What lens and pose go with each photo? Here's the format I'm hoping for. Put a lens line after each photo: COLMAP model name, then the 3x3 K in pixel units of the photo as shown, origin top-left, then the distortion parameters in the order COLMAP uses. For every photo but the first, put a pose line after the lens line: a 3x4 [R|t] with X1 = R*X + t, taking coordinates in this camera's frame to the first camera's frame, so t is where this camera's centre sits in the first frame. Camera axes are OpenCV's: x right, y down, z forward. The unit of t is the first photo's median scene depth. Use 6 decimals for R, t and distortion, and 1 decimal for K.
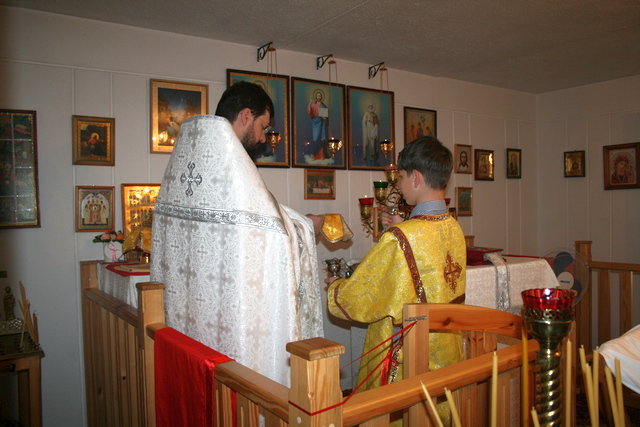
lens RADIAL K [[536.7, 0, 318.7], [0, 536.7, 212.9], [0, 0, 1]] dist [-0.109971, 0.069408]
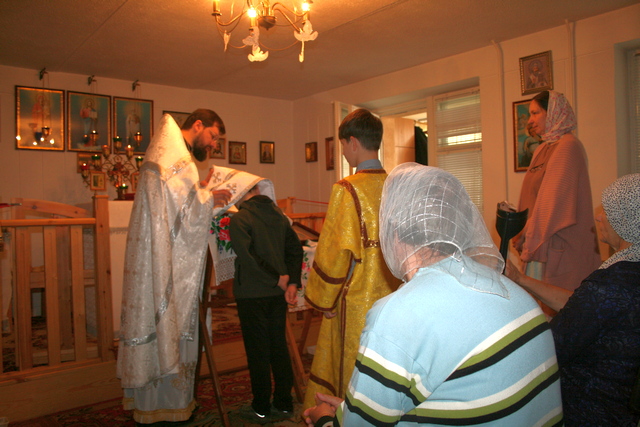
lens RADIAL K [[536.7, 0, 322.0], [0, 536.7, 213.4], [0, 0, 1]] dist [-0.109971, 0.069408]
pose [[0.995914, -0.010641, 0.089676, 0.463810], [0.012236, 0.999776, -0.017252, 0.105945], [-0.089472, 0.018278, 0.995822, -0.445388]]
